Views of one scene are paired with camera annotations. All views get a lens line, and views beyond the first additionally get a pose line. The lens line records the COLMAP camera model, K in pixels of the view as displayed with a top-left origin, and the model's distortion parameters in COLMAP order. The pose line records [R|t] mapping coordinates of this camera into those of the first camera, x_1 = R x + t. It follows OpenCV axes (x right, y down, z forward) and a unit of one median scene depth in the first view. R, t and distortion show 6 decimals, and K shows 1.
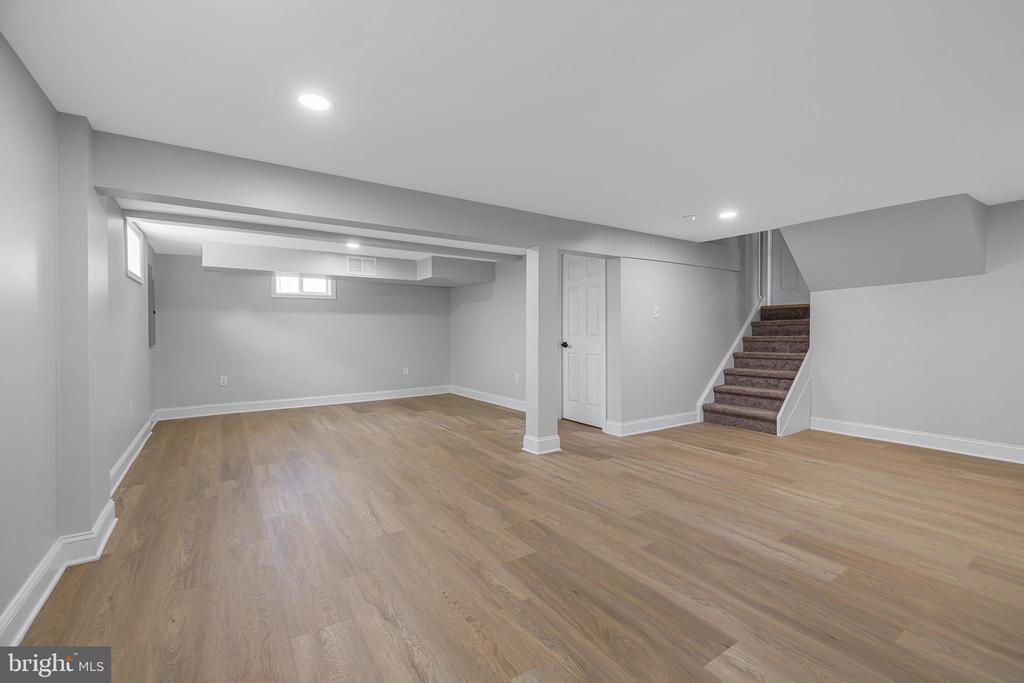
lens RADIAL K [[441.4, 0, 512.6], [0, 441.4, 337.5], [0, 0, 1]] dist [-0.000685, -0.000029]
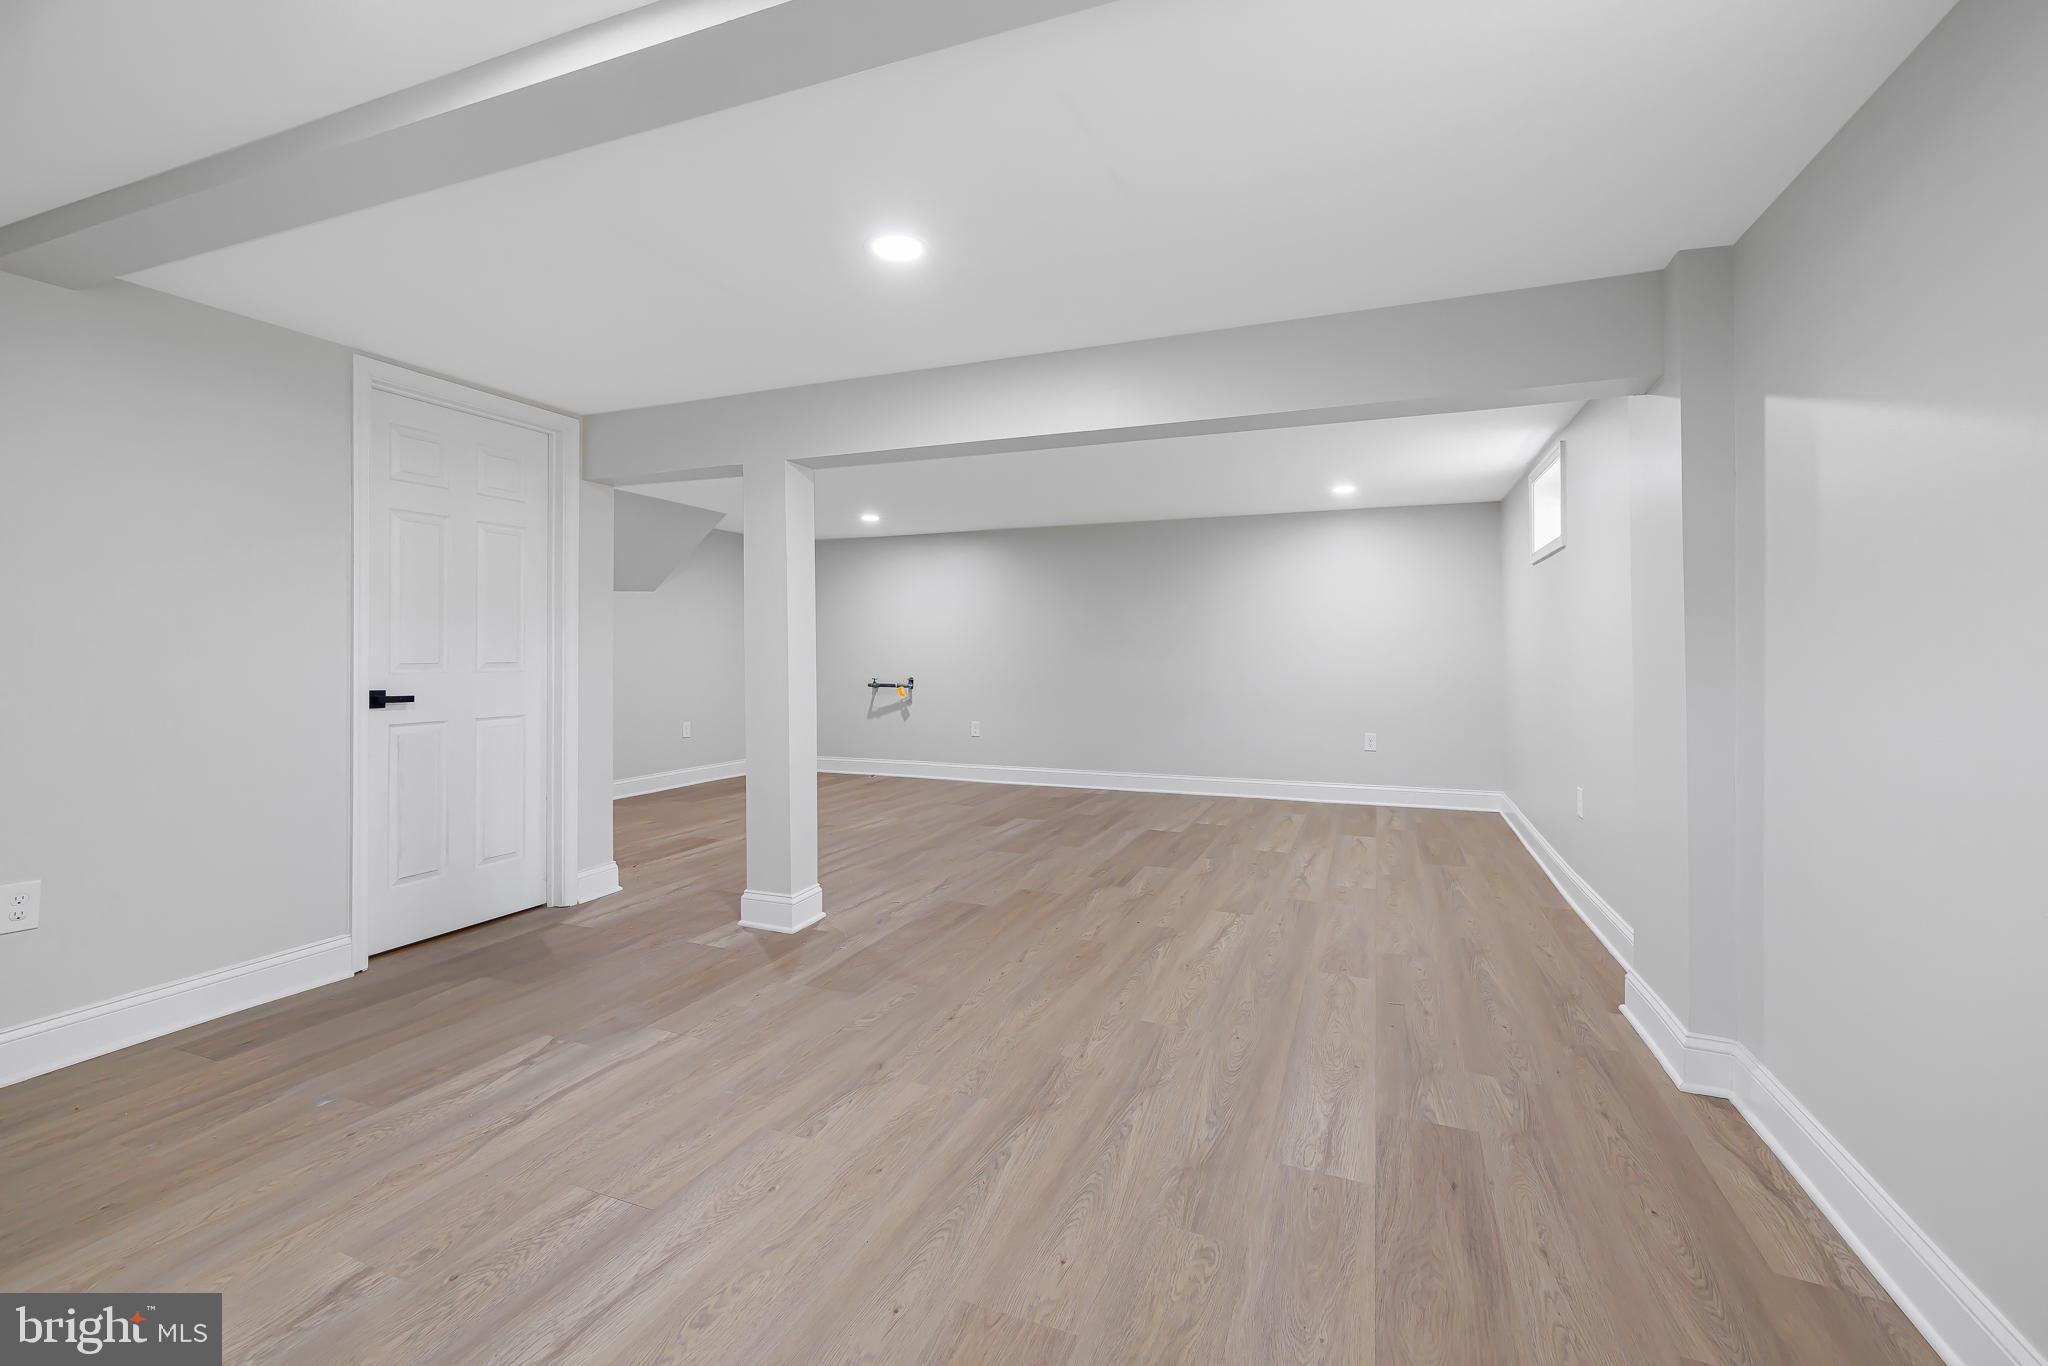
lens RADIAL K [[882.9, 0, 1023.5], [0, 882.9, 669.5], [0, 0, 1]] dist [-0.000685, -0.000029]
pose [[-0.572996, -0.014215, 0.819435, -1.001214], [0.011396, 0.999615, 0.025310, -0.021149], [-0.819479, 0.023841, -0.572613, 1.638780]]
